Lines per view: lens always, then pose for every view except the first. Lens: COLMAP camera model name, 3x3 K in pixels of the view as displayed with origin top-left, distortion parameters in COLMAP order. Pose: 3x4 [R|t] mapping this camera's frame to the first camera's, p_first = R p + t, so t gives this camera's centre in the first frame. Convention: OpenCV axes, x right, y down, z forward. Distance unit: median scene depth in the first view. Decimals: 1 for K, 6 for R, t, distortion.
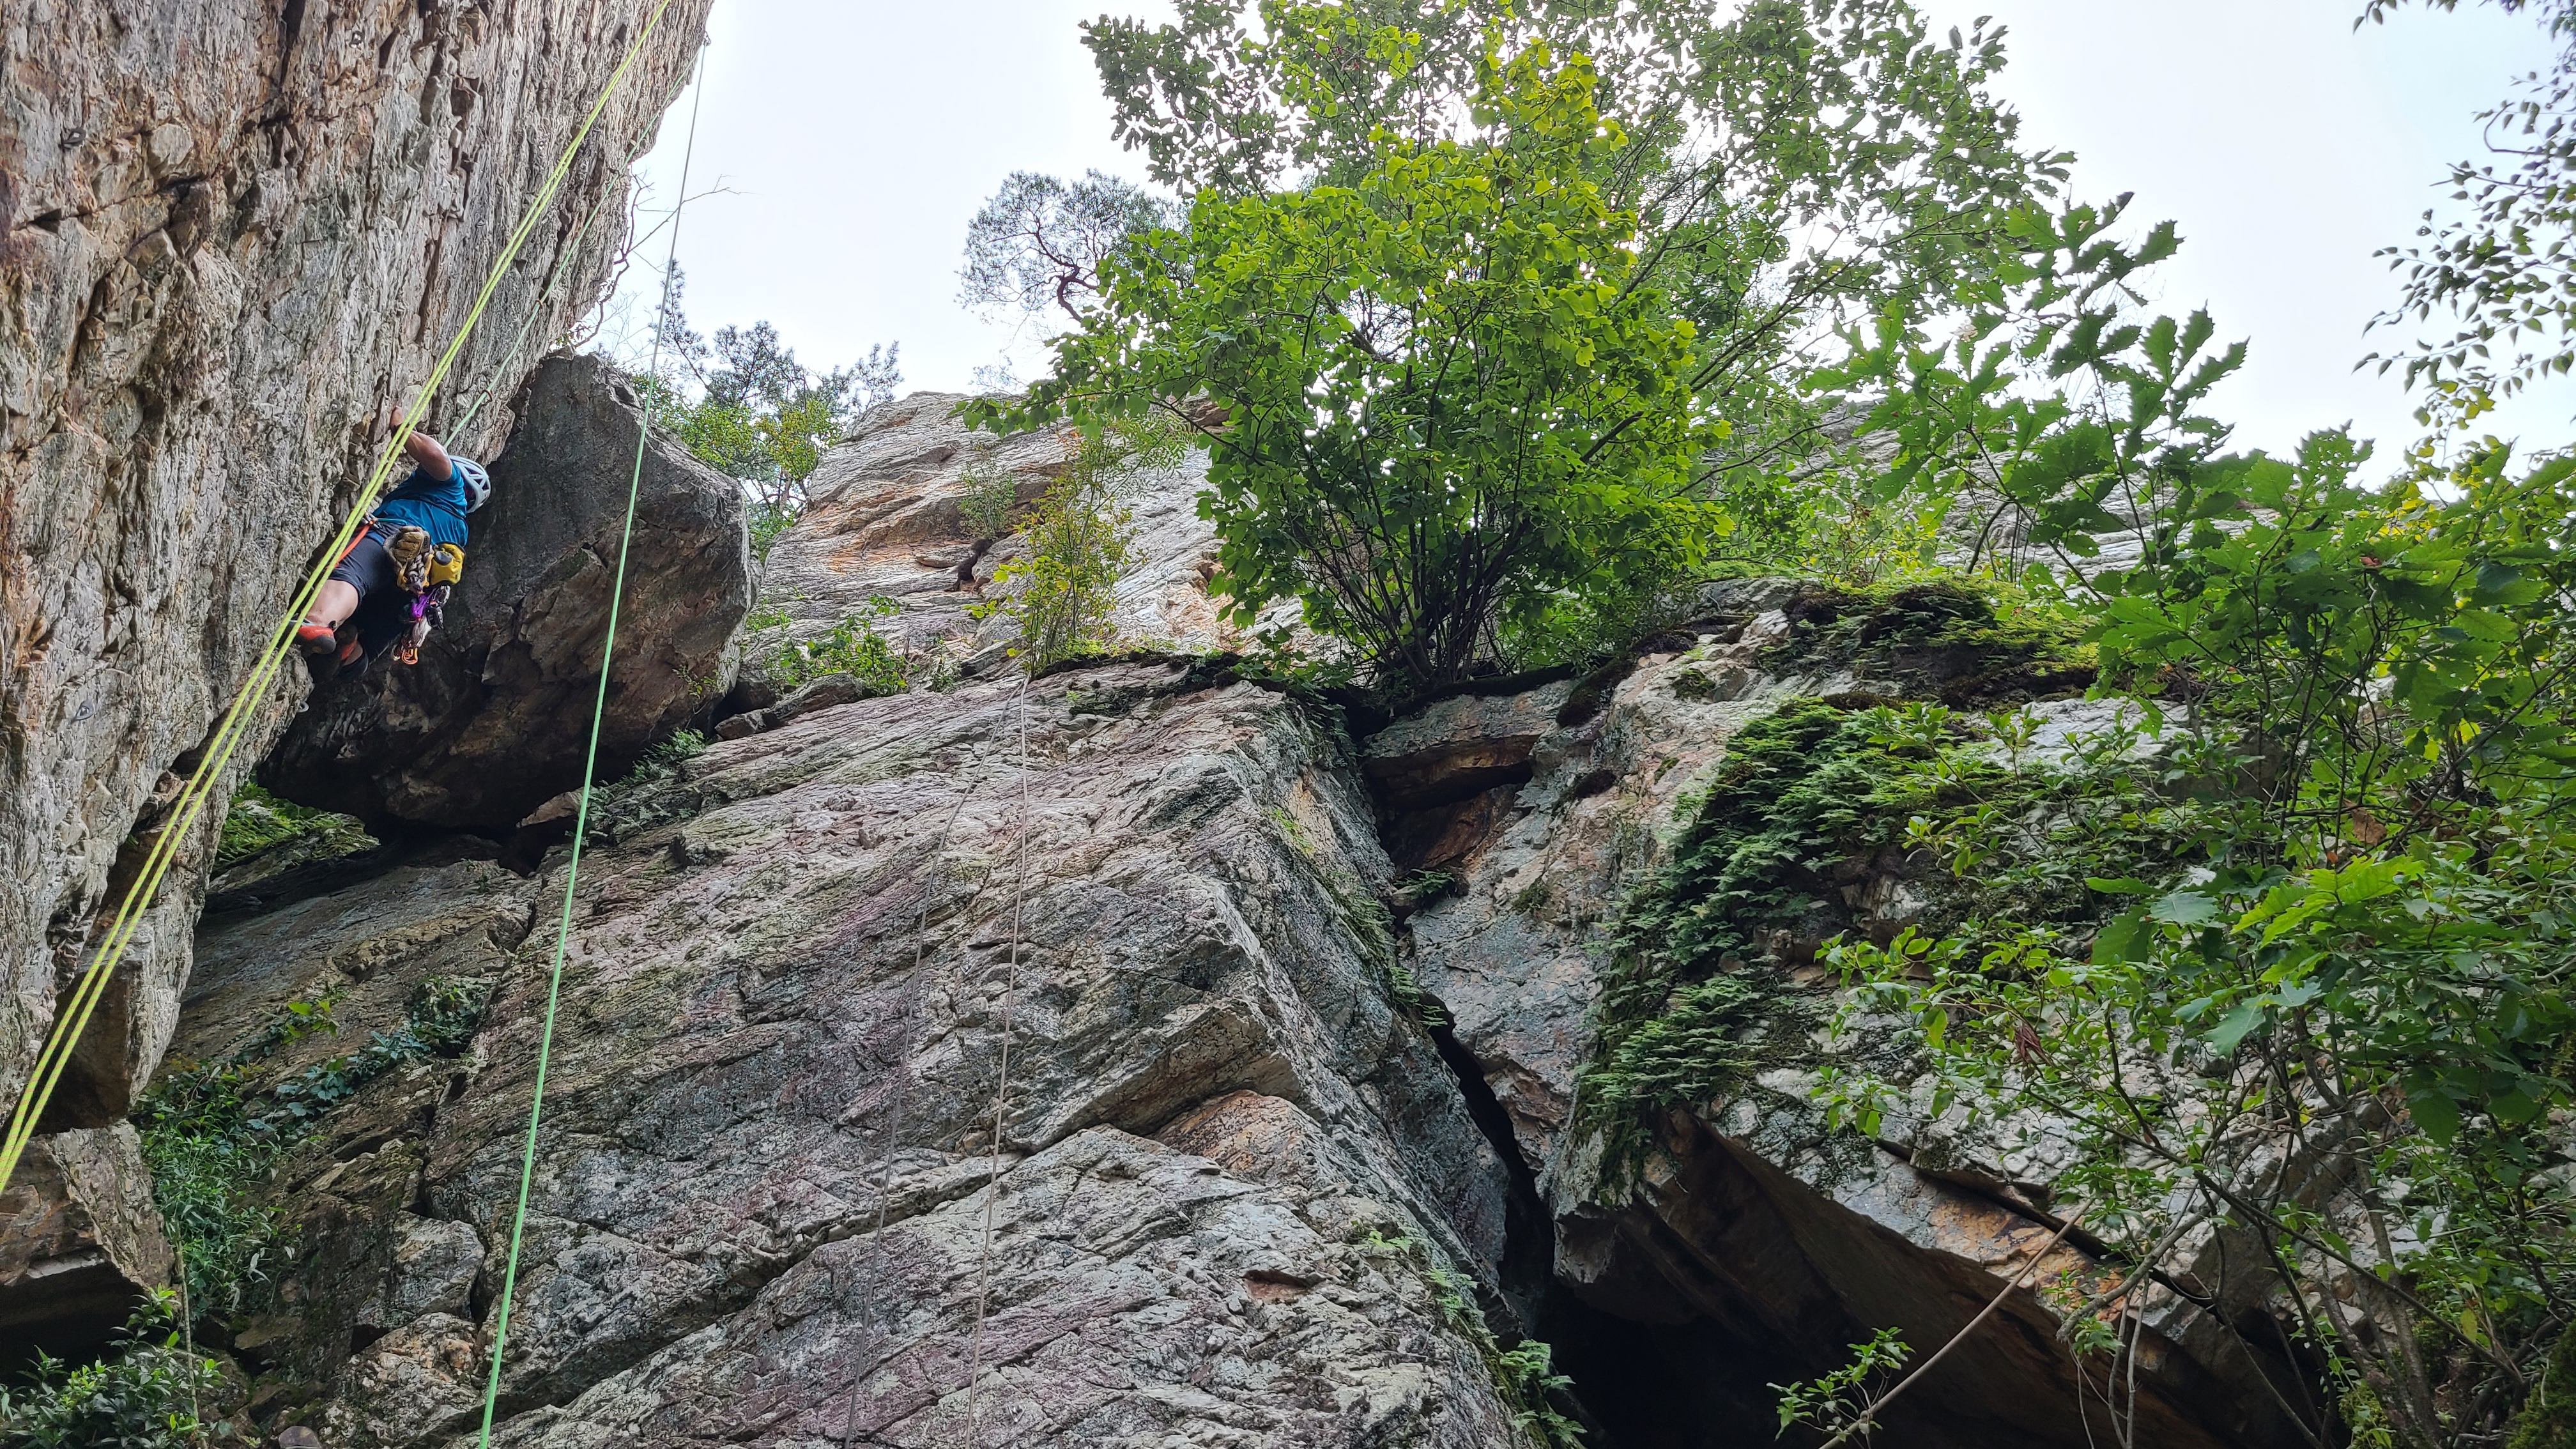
lens RADIAL K [[1936.7, 0, 1301.0], [0, 1936.7, 726.3], [0, 0, 1]] dist [0.057684, -0.039620]
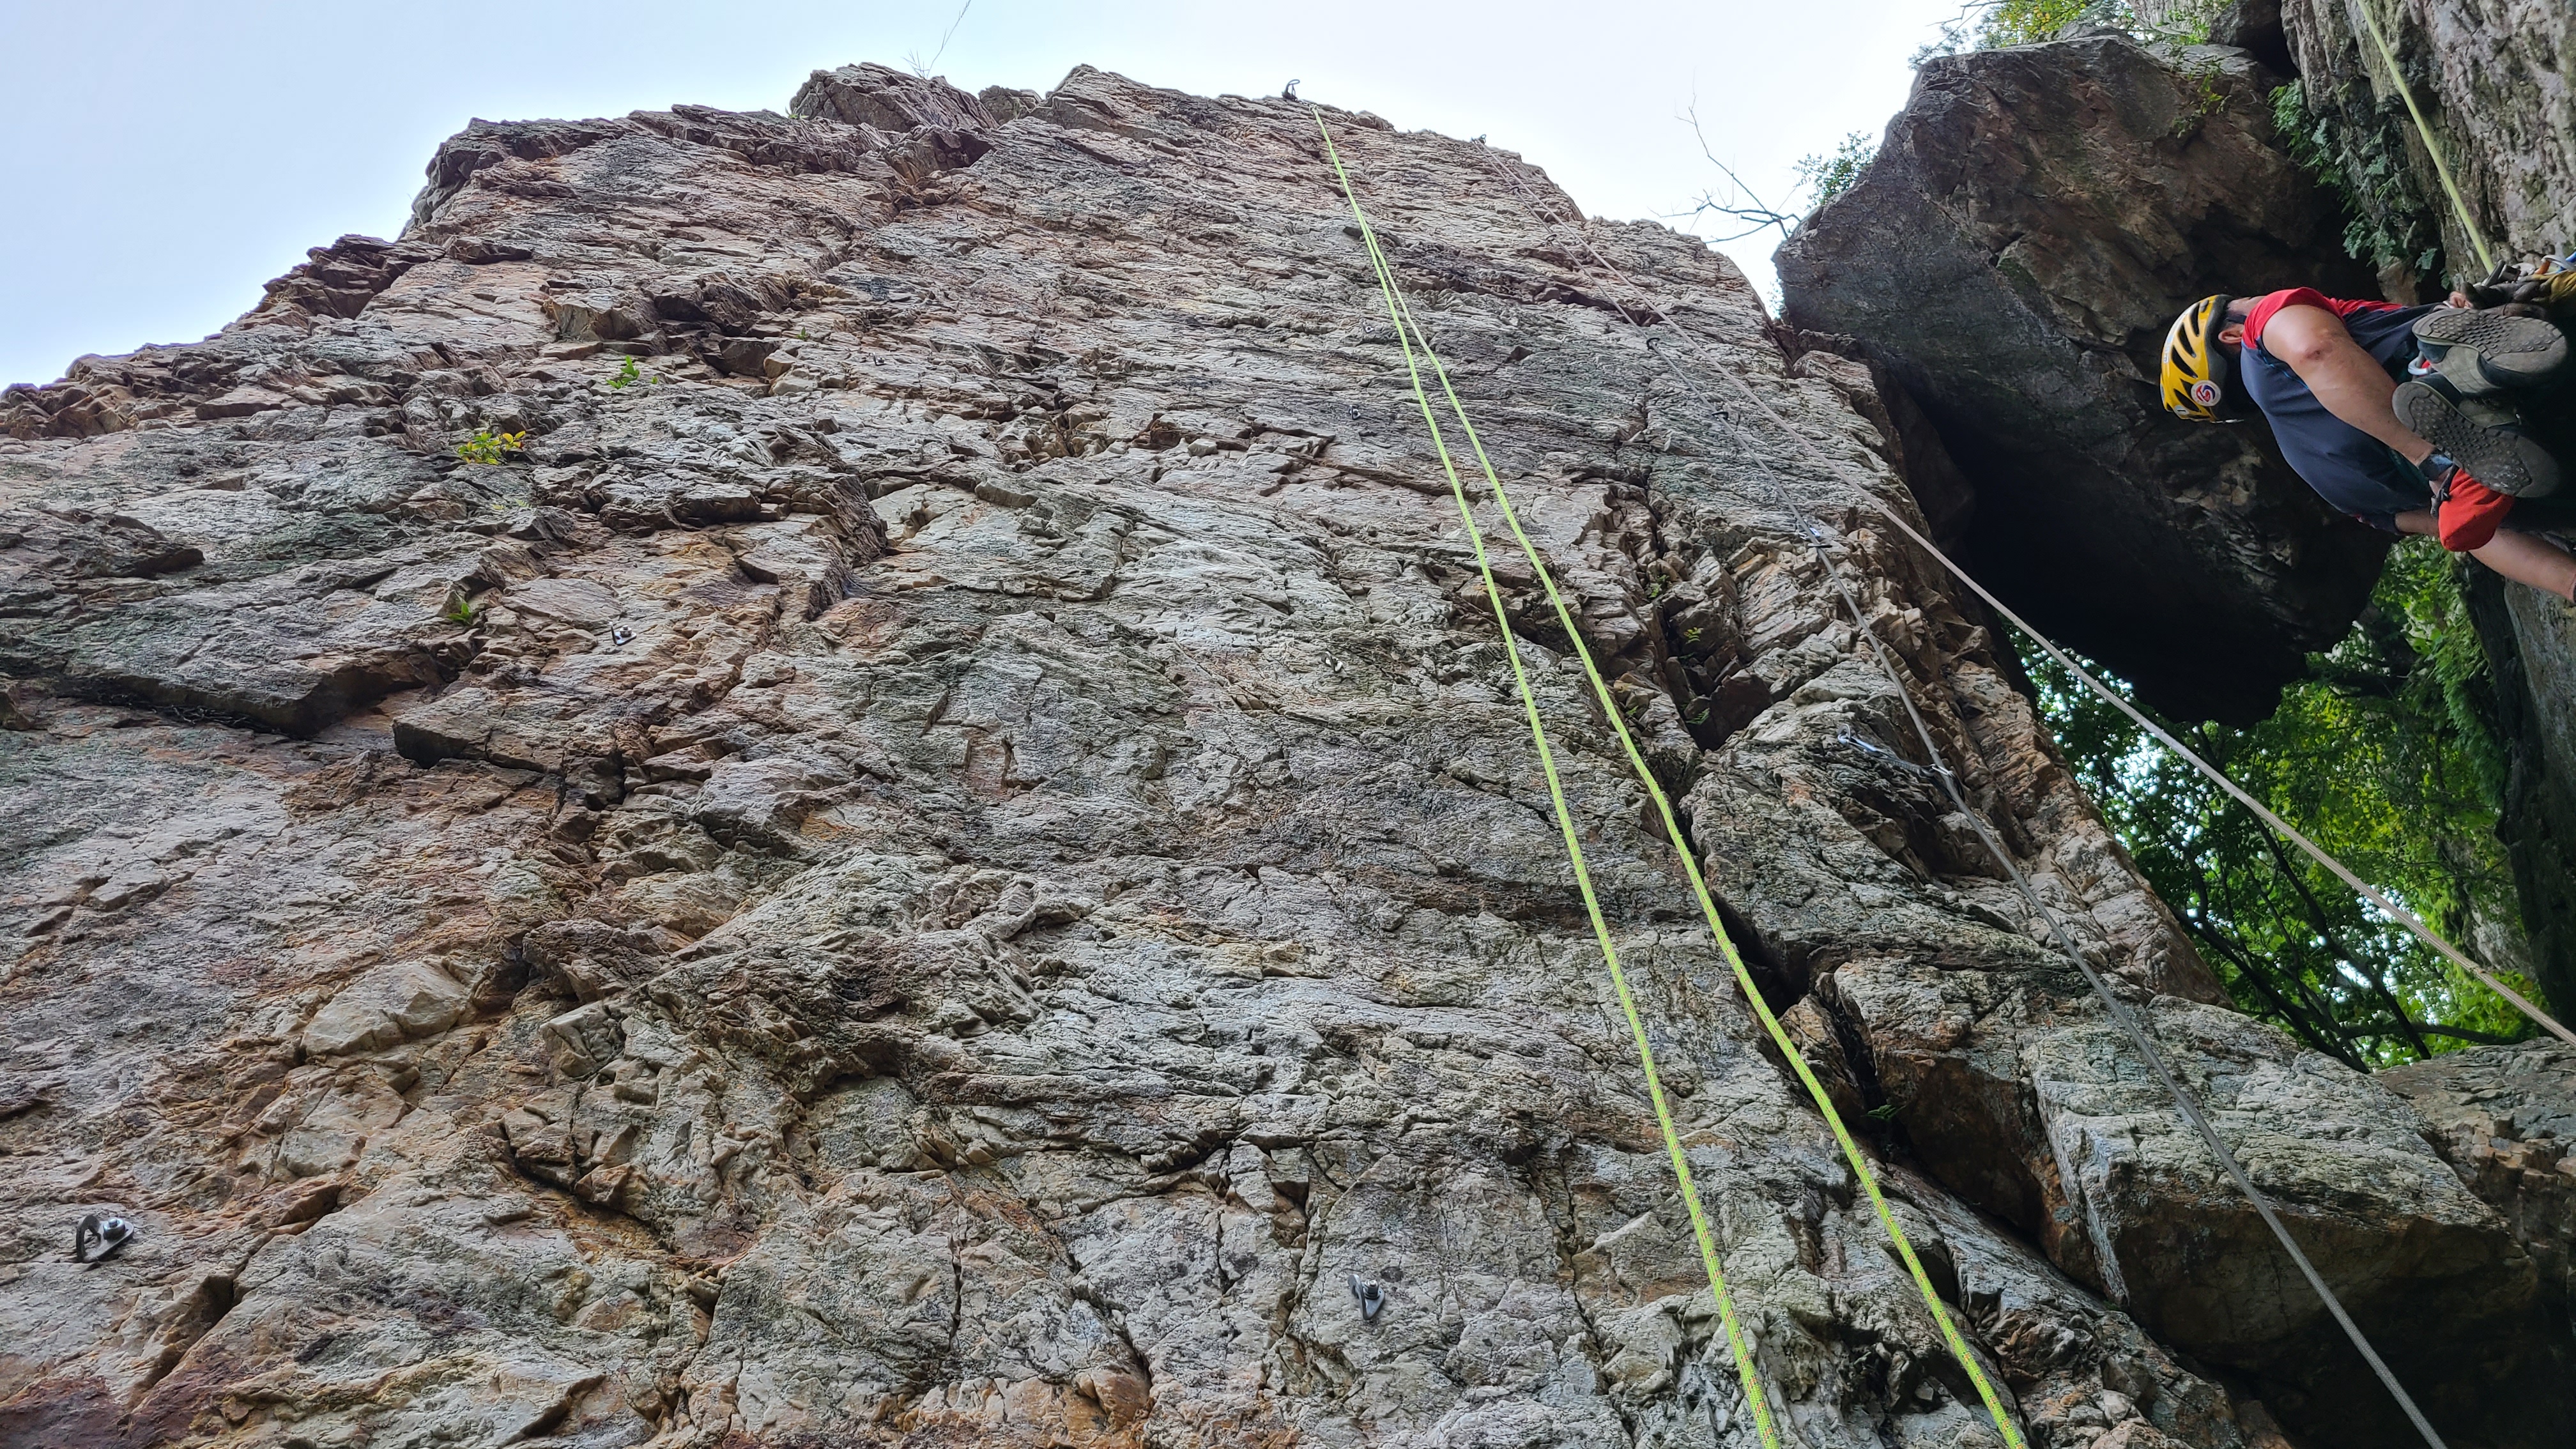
lens RADIAL K [[1936.7, 0, 1331.4], [0, 1936.7, 724.5], [0, 0, 1]] dist [0.057684, -0.039620]
pose [[-0.189413, -0.842609, -0.504115, -0.150253], [0.866895, 0.097593, -0.488845, 0.119847], [0.461103, -0.529608, 0.711968, 0.424982]]
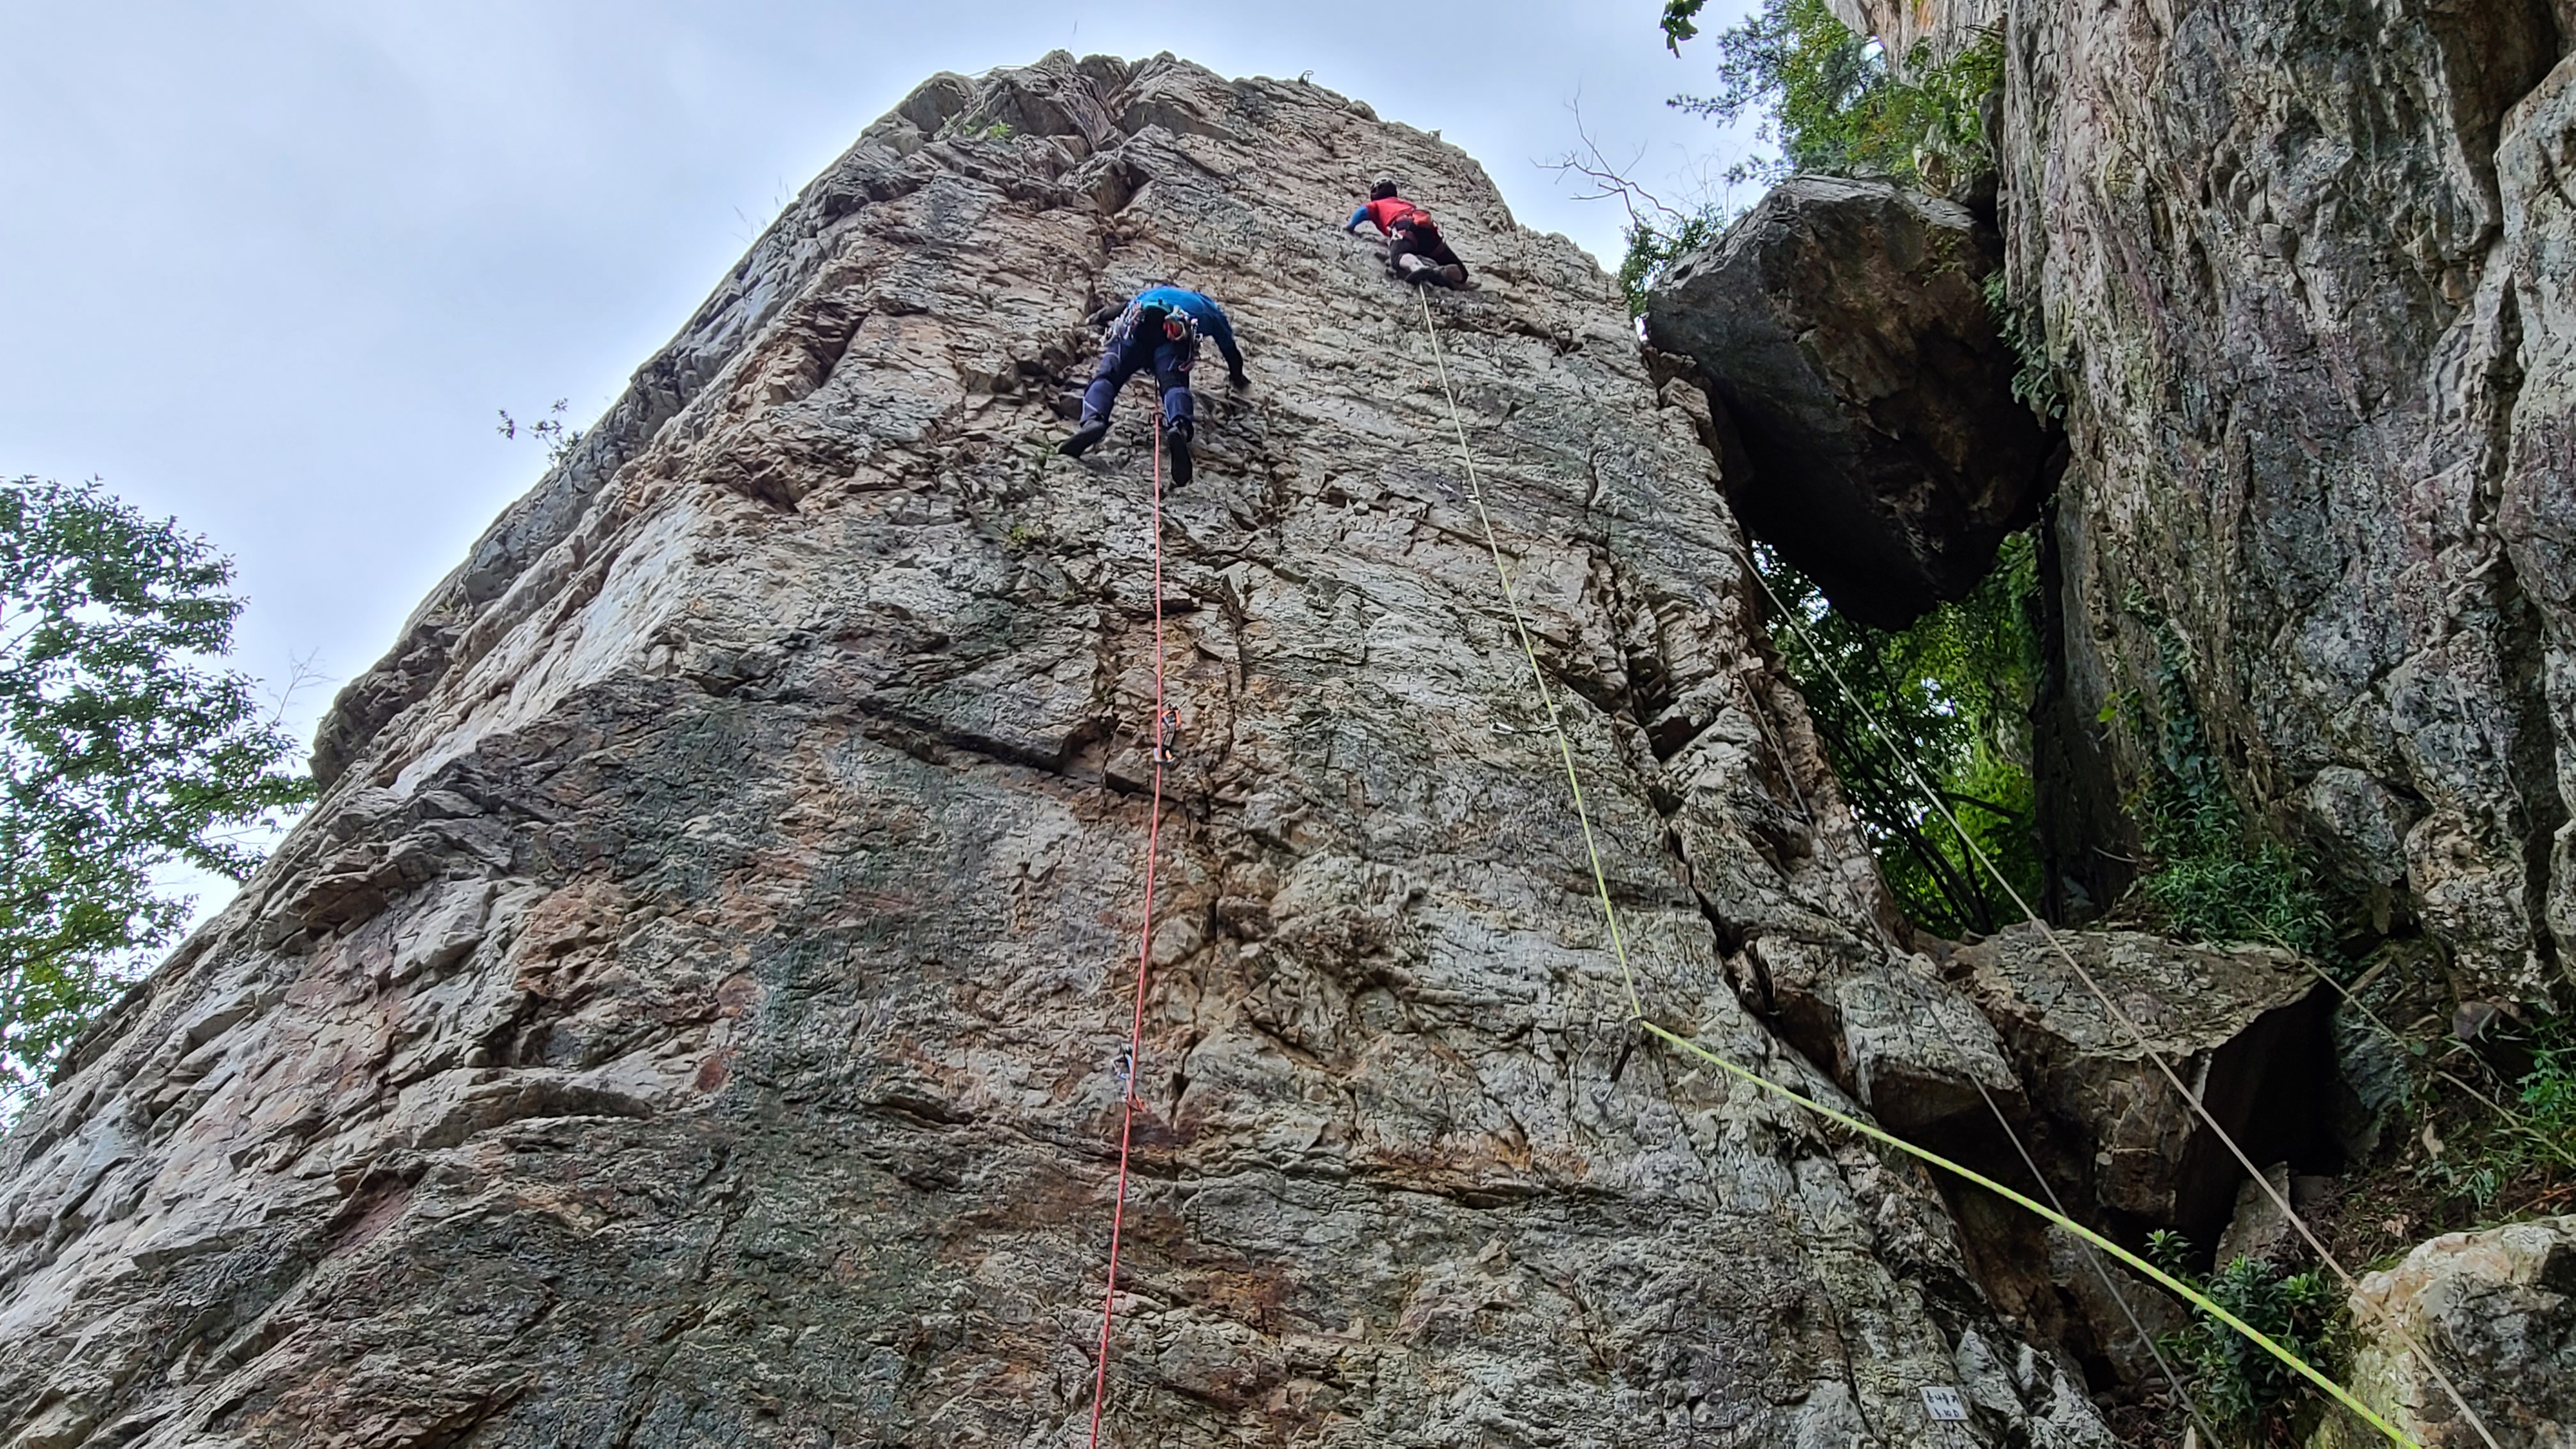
lens RADIAL K [[1491.0, 0, 1302.7], [0, 1491.0, 703.3], [0, 0, 1]] dist [0.002356, -0.000092]
pose [[-0.057574, -0.754082, -0.654252, 0.109391], [0.887414, 0.261571, -0.379576, 0.067431], [0.457364, -0.602446, 0.654123, 0.266957]]
